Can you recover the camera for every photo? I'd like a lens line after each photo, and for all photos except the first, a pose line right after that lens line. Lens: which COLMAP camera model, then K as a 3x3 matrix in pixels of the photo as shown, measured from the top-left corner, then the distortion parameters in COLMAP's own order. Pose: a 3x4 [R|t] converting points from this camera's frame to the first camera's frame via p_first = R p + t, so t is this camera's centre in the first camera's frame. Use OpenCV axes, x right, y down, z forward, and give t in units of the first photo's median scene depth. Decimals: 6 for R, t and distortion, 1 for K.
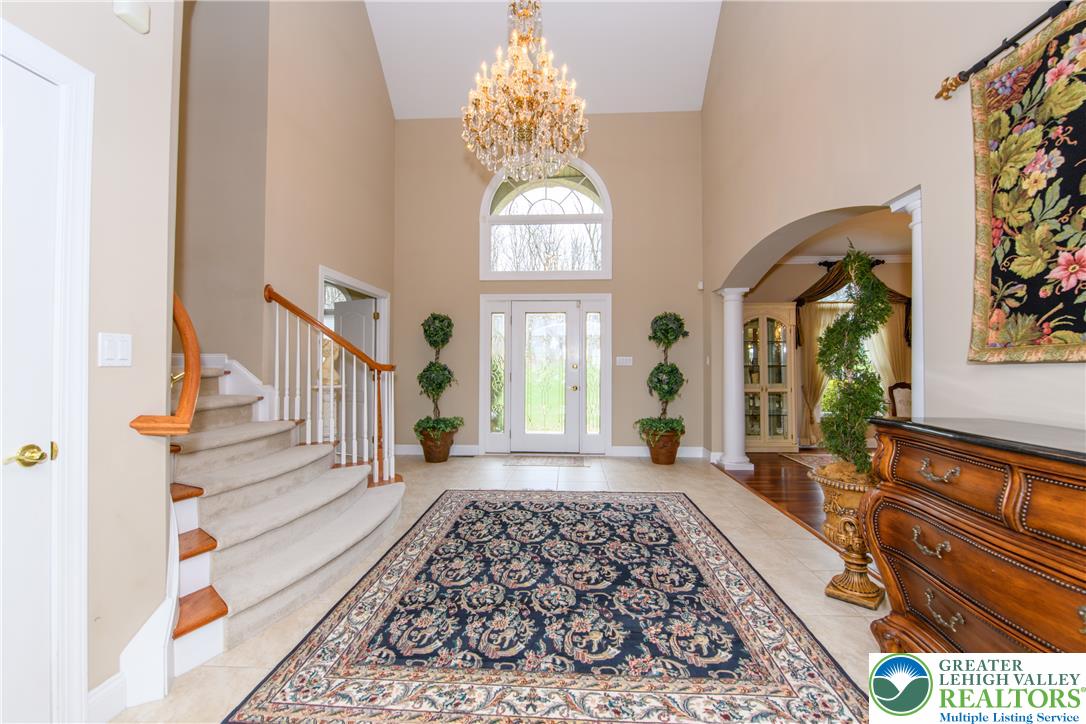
lens RADIAL K [[452.6, 0, 543.0], [0, 452.6, 362.0], [0, 0, 1]] dist [-0.022508, 0.000066]
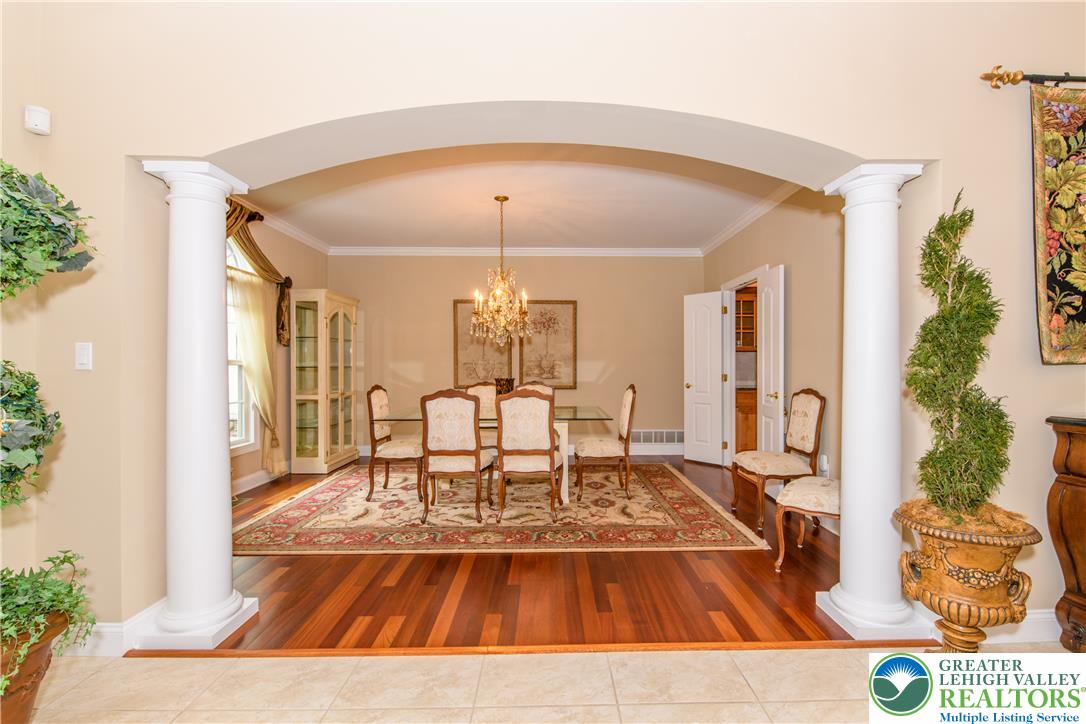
lens RADIAL K [[467.2, 0, 552.8], [0, 467.2, 360.0], [0, 0, 1]] dist [-0.011891, 0.000023]
pose [[-0.076366, 0.011104, 0.997018, 0.002958], [-0.006121, 0.999914, -0.011605, 0.012441], [-0.997061, -0.006989, -0.076292, 2.288953]]
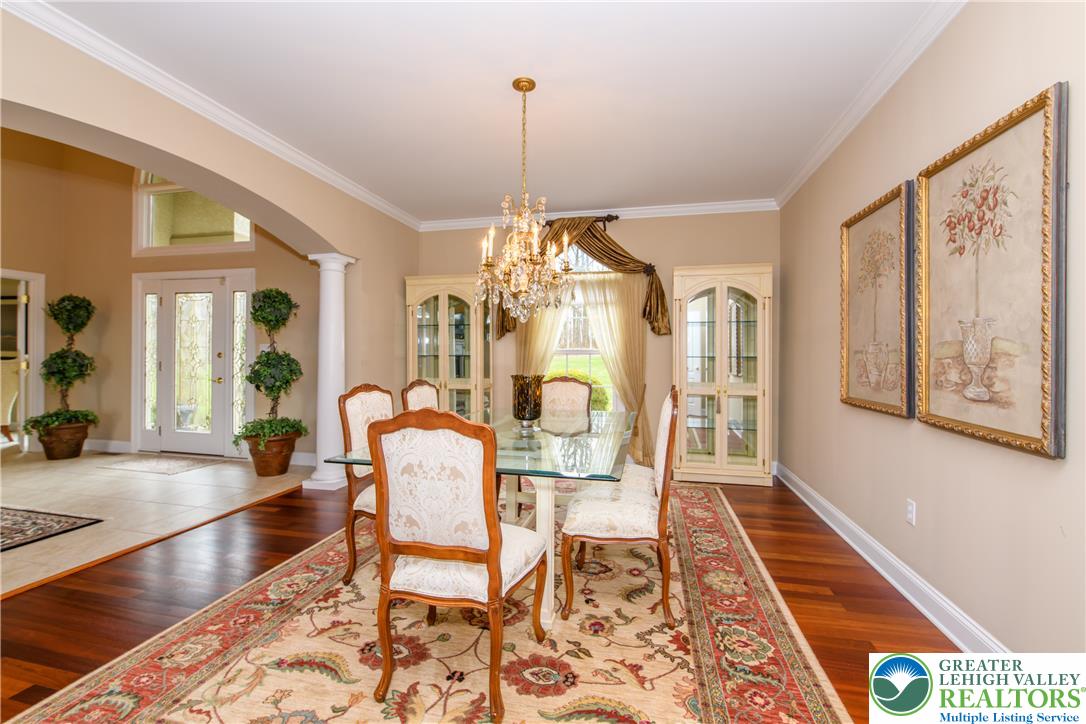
lens RADIAL K [[467.2, 0, 552.8], [0, 467.2, 360.0], [0, 0, 1]] dist [-0.011891, 0.000023]
pose [[0.989103, 0.007637, -0.147025, 2.963202], [-0.005256, 0.999849, 0.016579, 0.006767], [0.147129, -0.015626, 0.988994, 0.797405]]
